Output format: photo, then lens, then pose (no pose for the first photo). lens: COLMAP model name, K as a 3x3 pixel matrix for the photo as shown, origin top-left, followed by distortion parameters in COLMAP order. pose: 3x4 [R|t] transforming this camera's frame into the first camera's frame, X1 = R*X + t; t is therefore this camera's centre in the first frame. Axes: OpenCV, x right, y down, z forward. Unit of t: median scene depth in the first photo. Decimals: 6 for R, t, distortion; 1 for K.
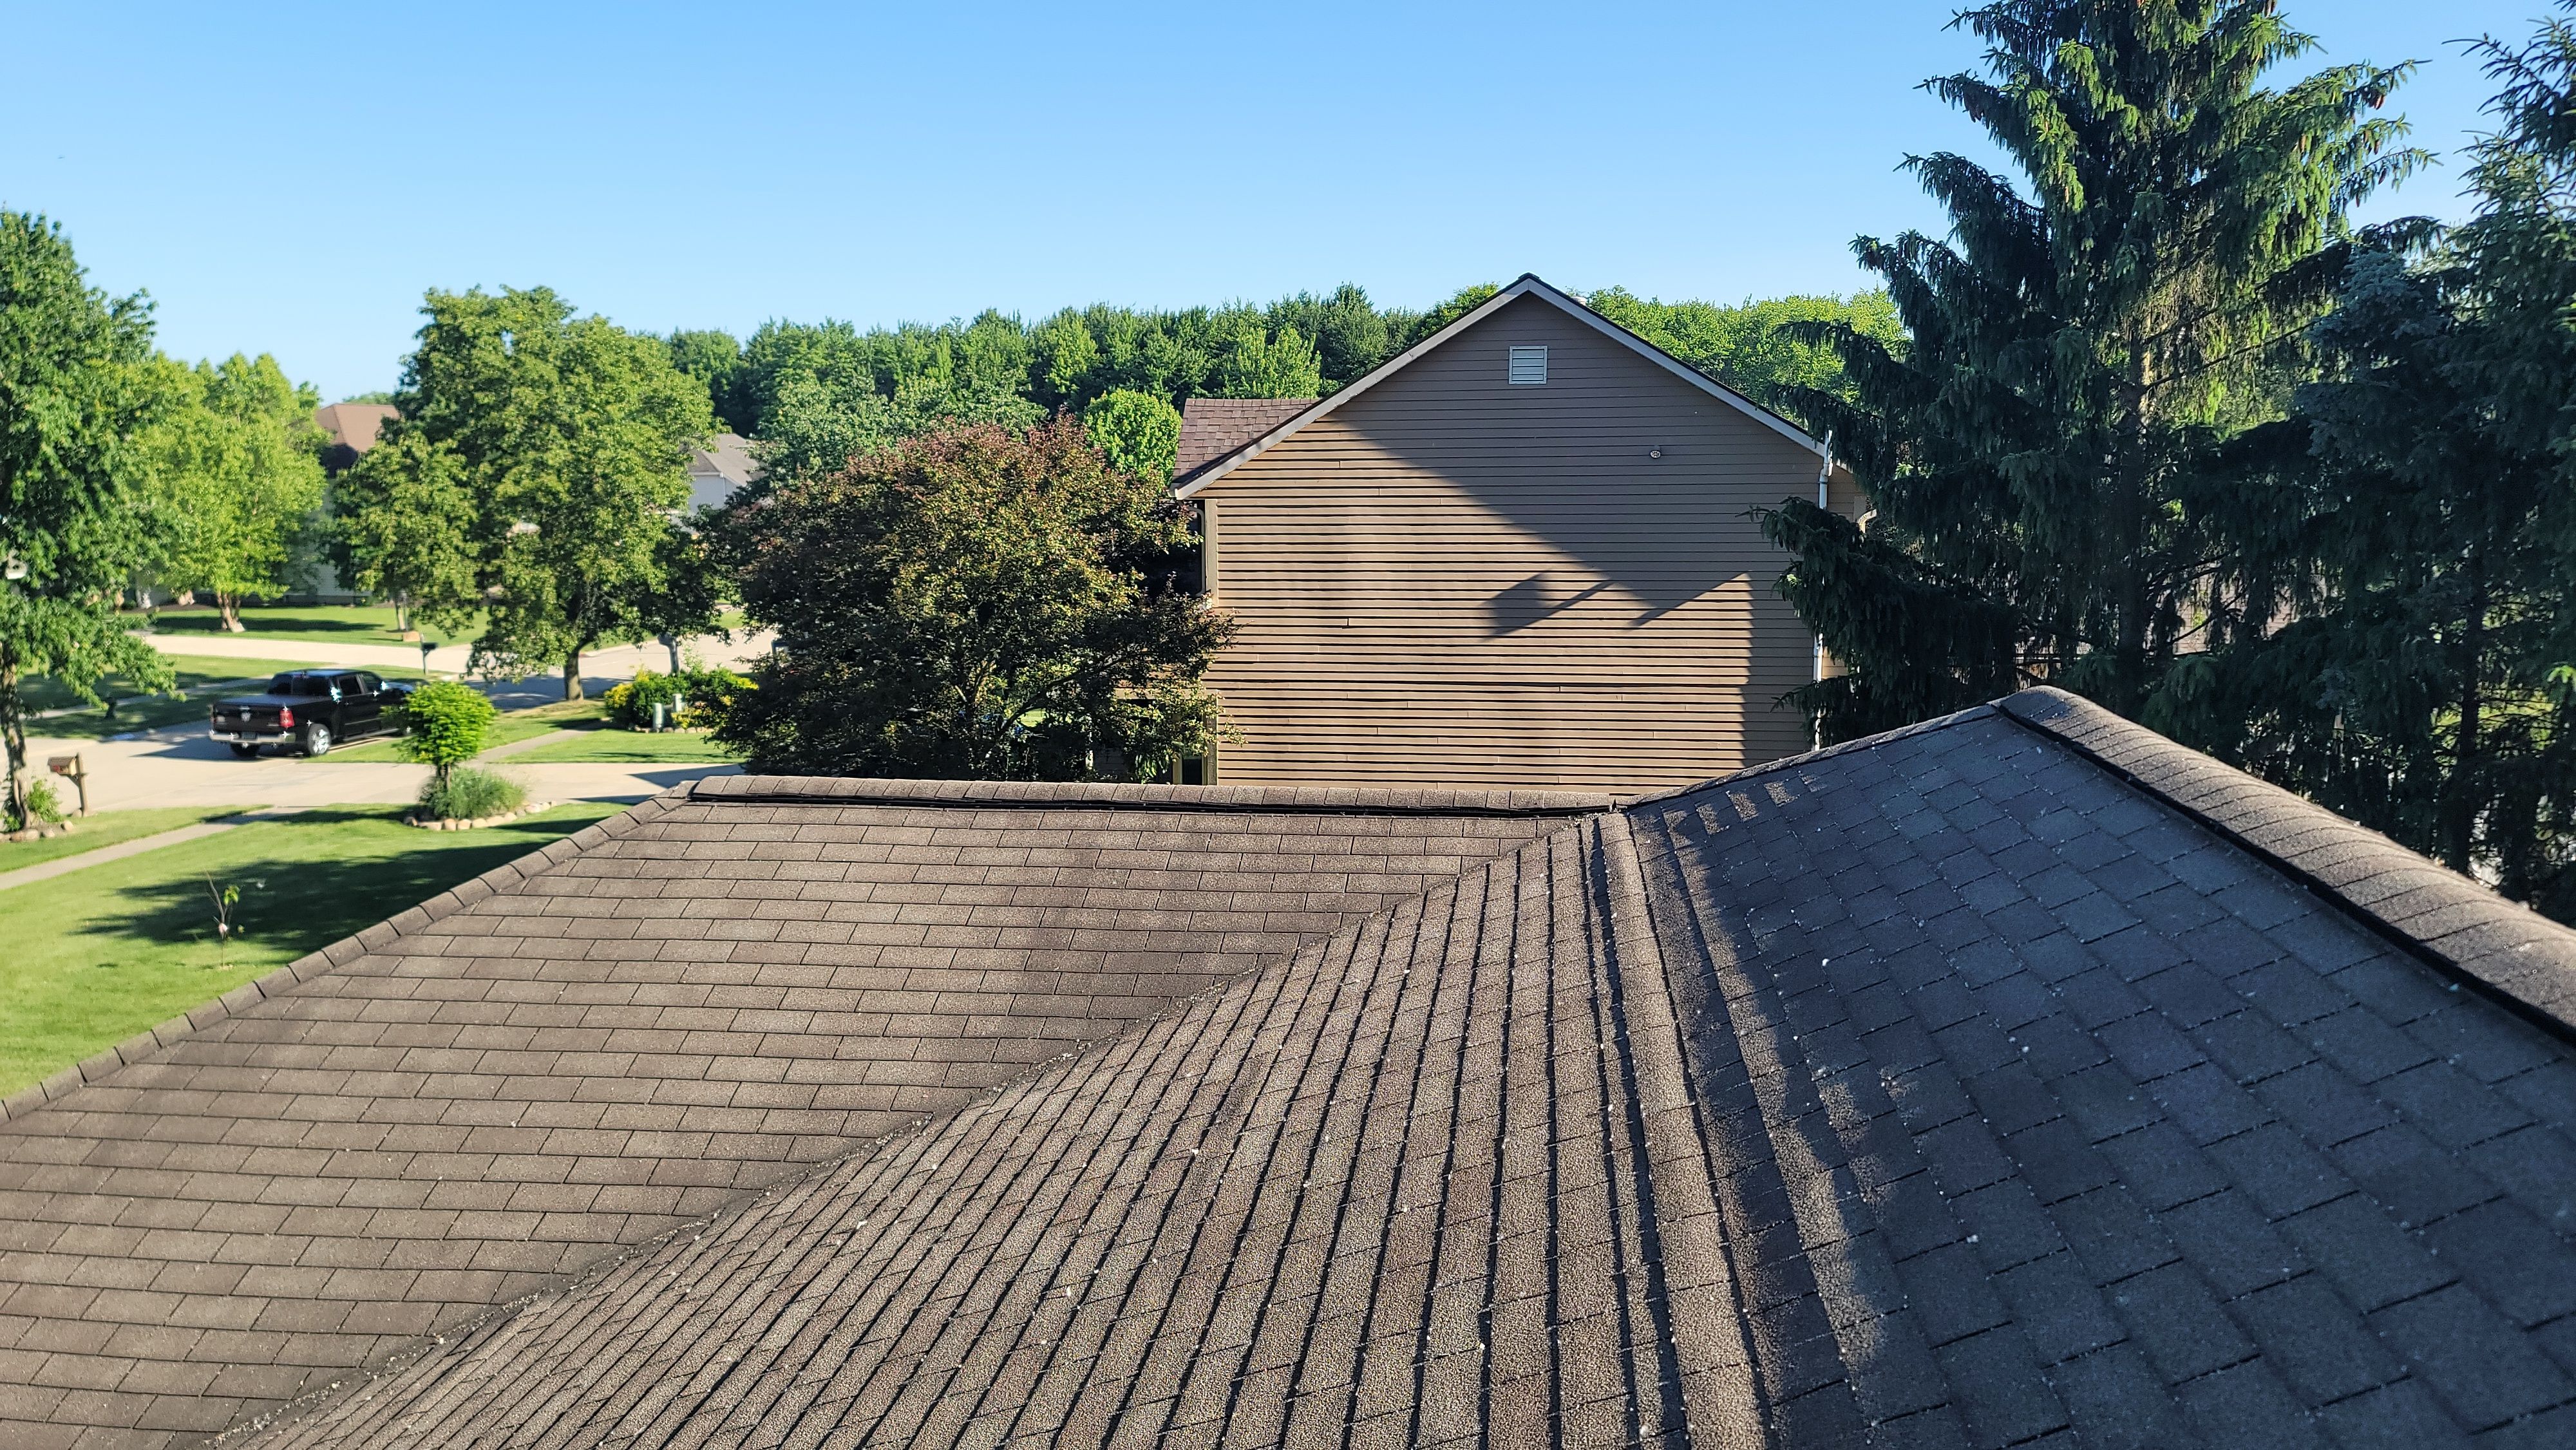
lens RADIAL K [[1901.9, 0, 1264.7], [0, 1901.9, 710.2], [0, 0, 1]] dist [0.084767, -0.077483]
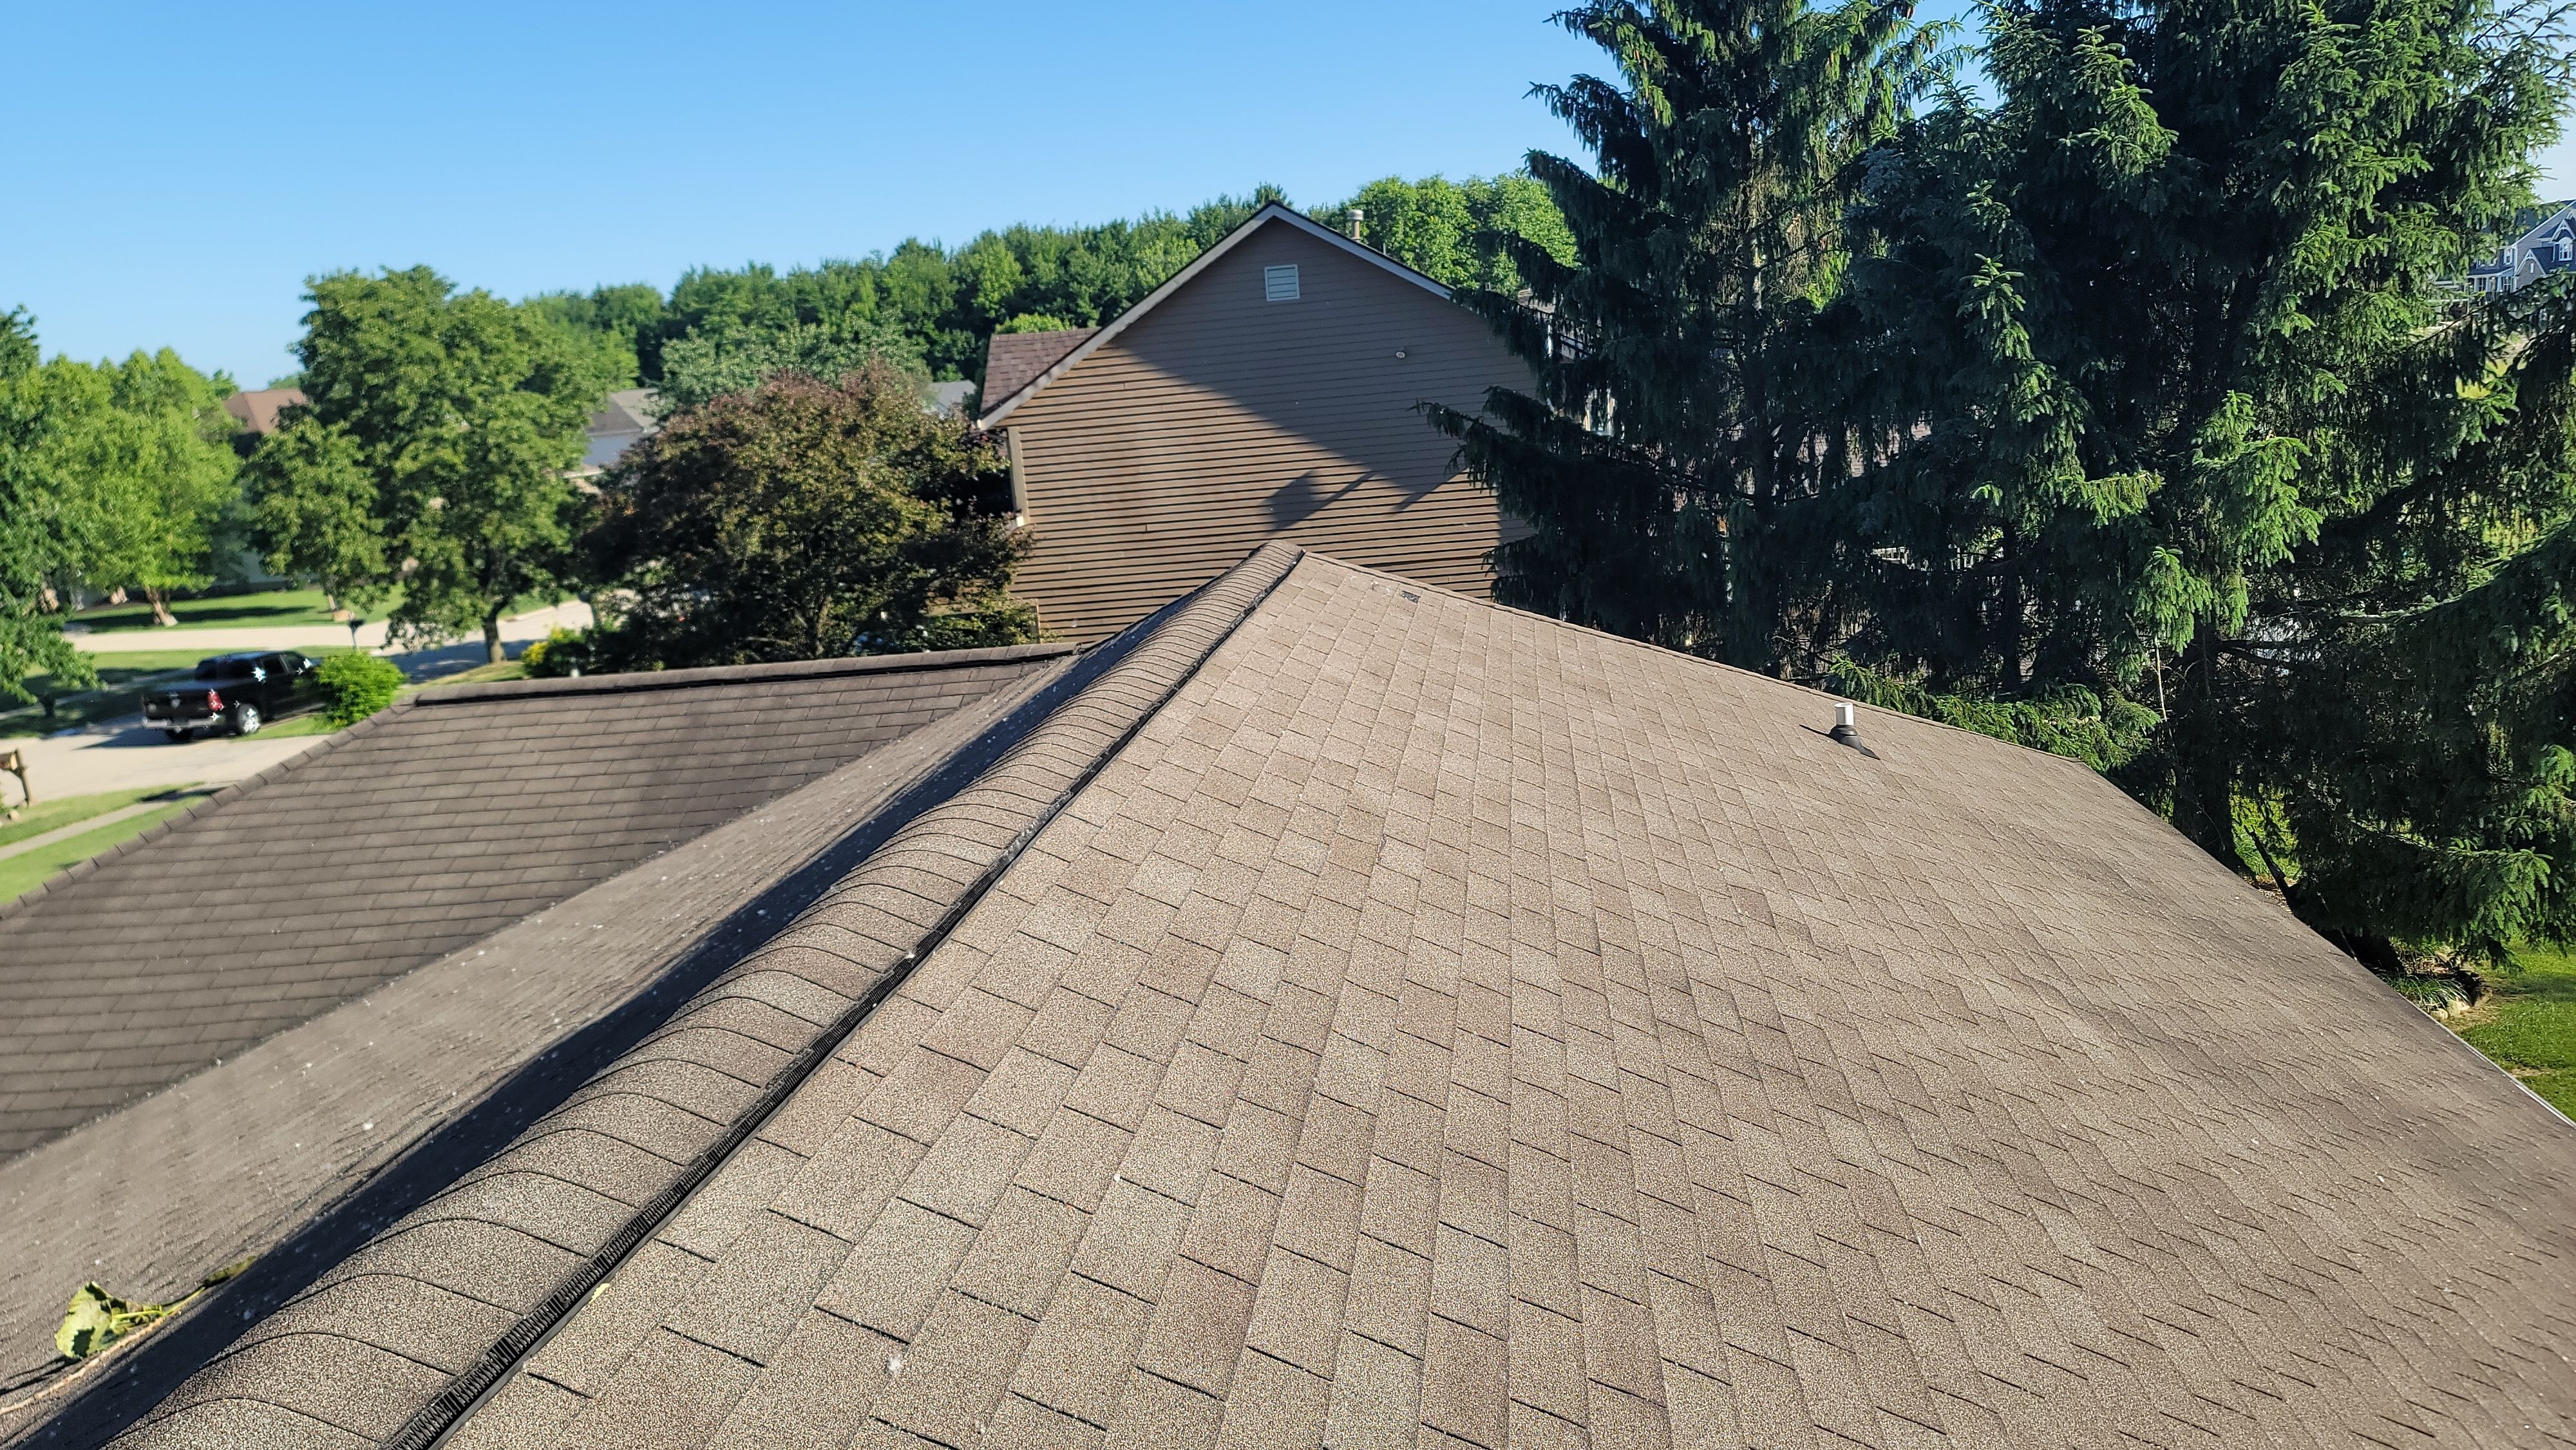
lens RADIAL K [[1901.9, 0, 1292.7], [0, 1901.9, 726.1], [0, 0, 1]] dist [0.084767, -0.077483]
pose [[0.995985, -0.086710, 0.022242, 0.128424], [0.085306, 0.994678, 0.057773, 0.016170], [-0.027133, -0.055643, 0.998082, -0.167079]]
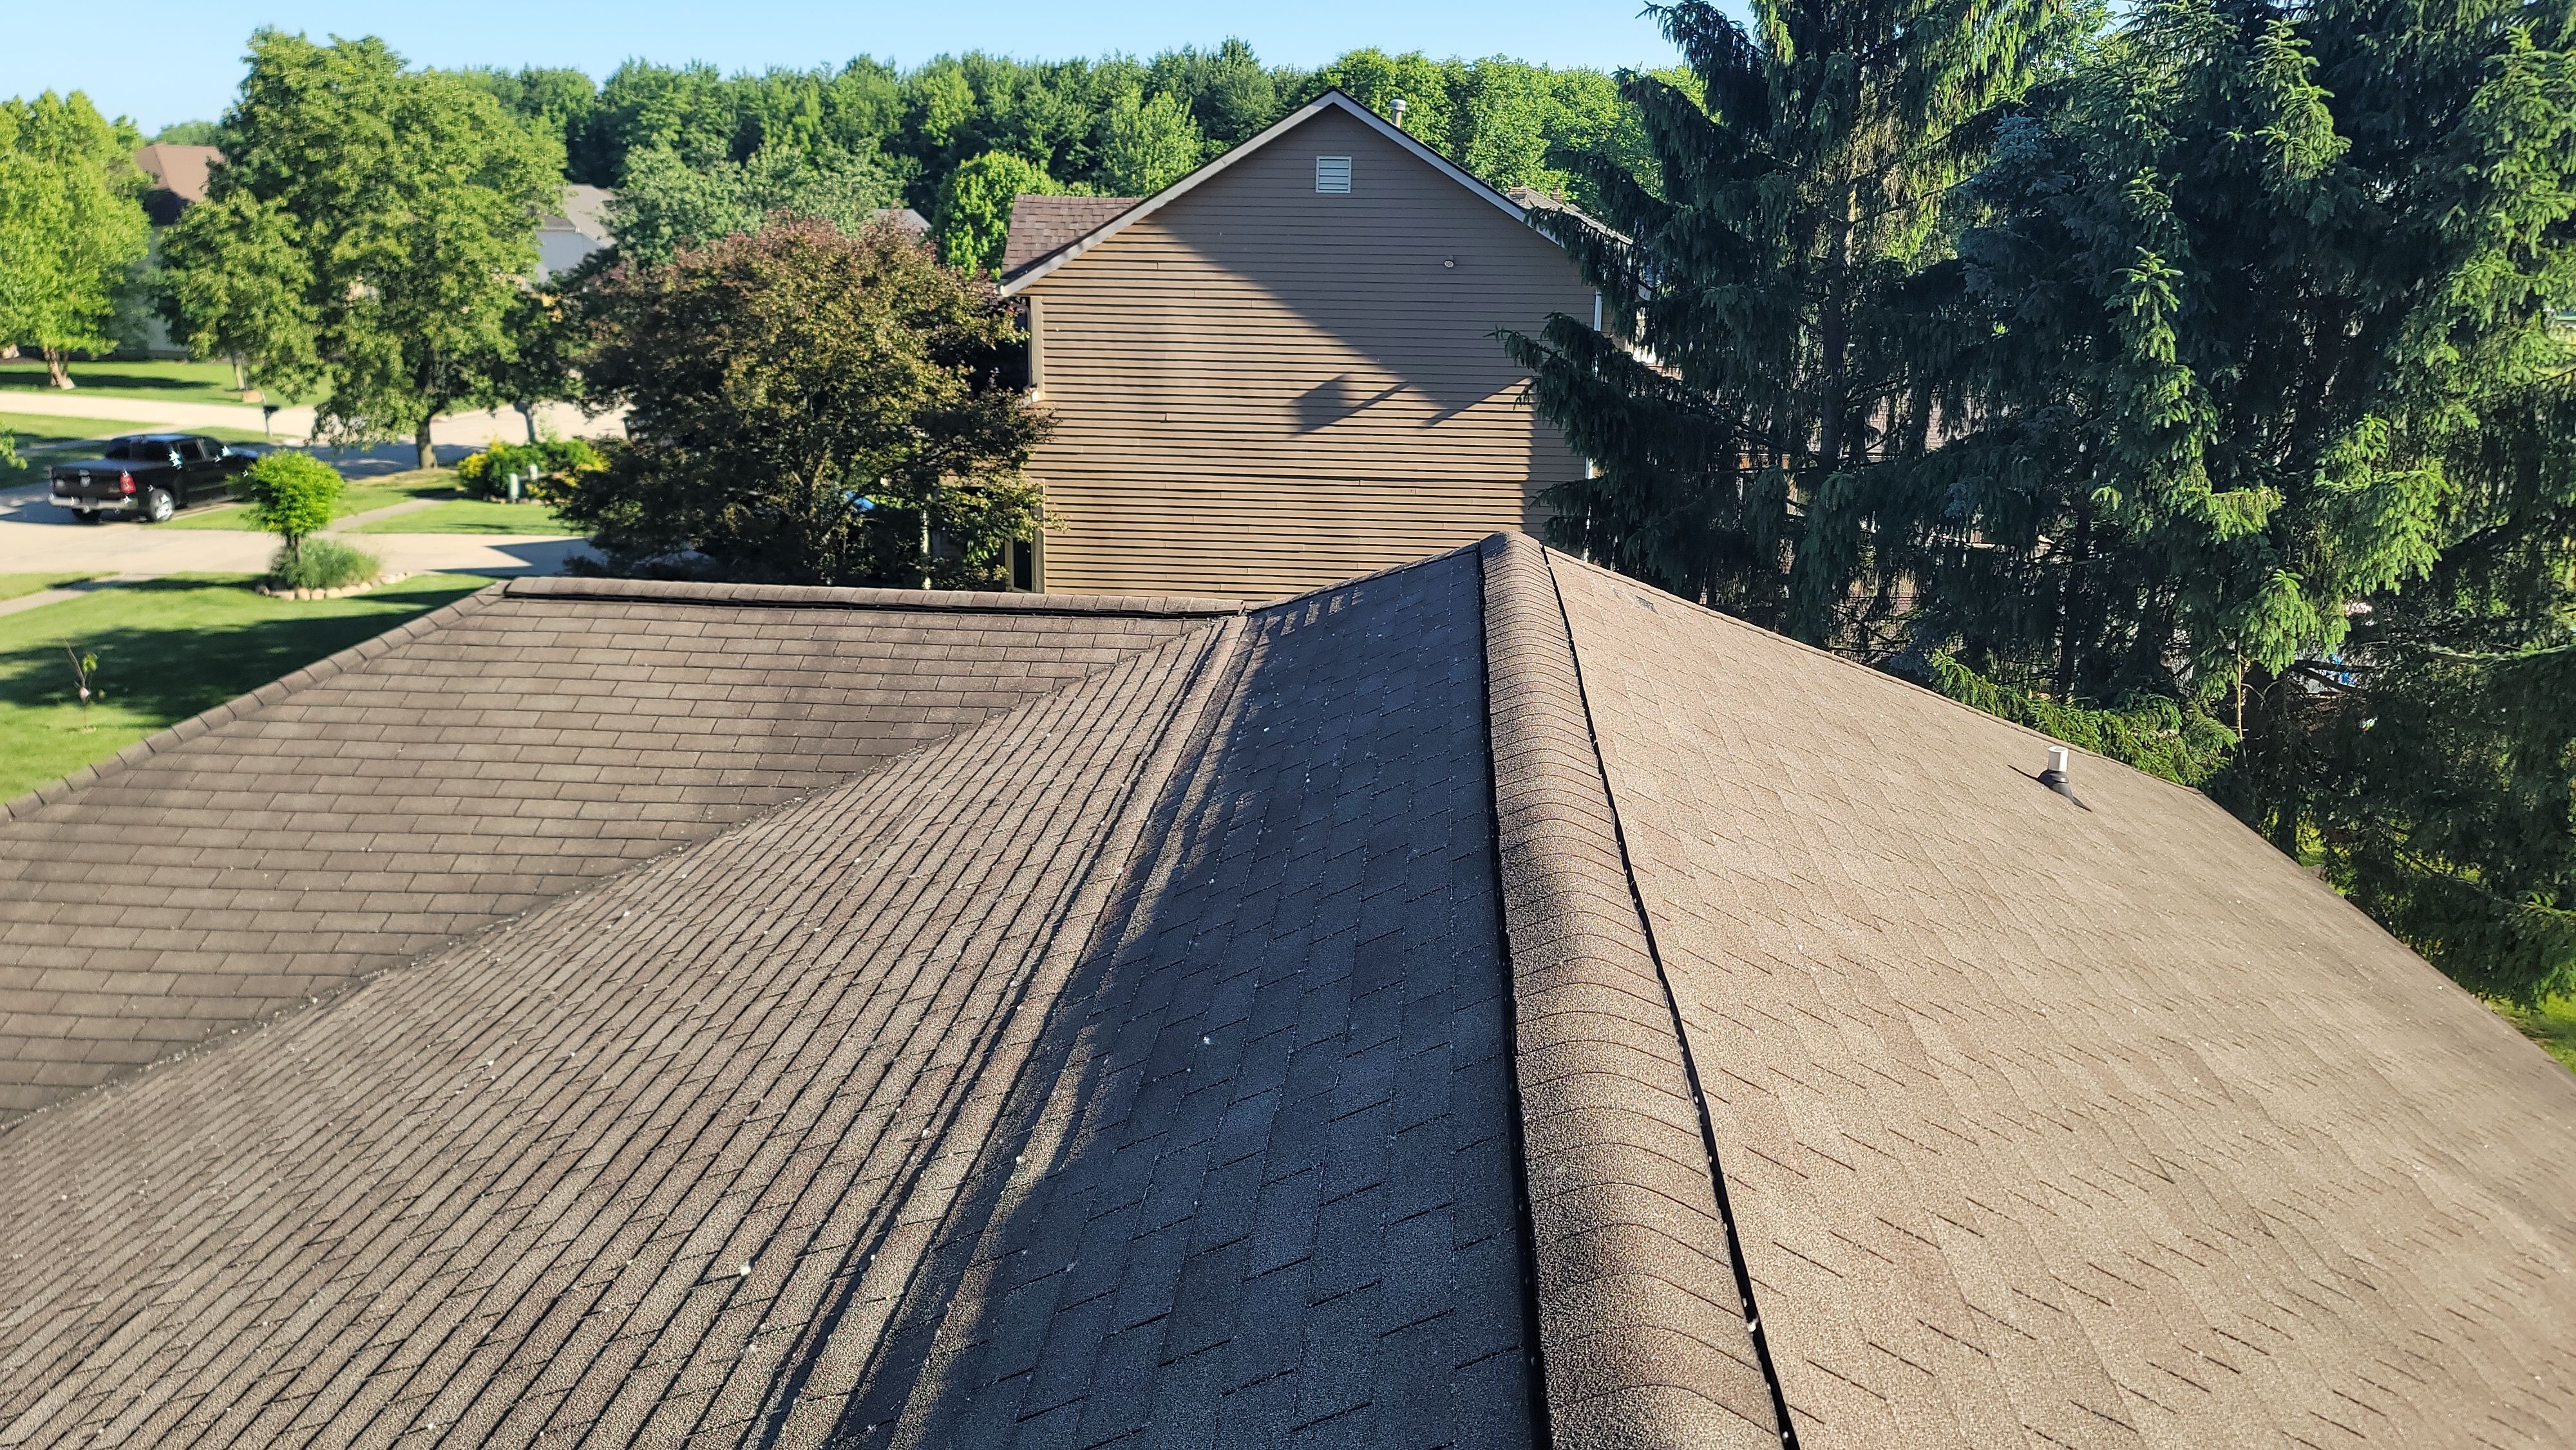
lens RADIAL K [[1901.9, 0, 1298.1], [0, 1901.9, 713.6], [0, 0, 1]] dist [0.084767, -0.077483]
pose [[0.997232, 0.003029, 0.074294, 0.052798], [-0.012039, 0.992564, 0.121126, -0.015556], [-0.073375, -0.121685, 0.989853, -0.120937]]
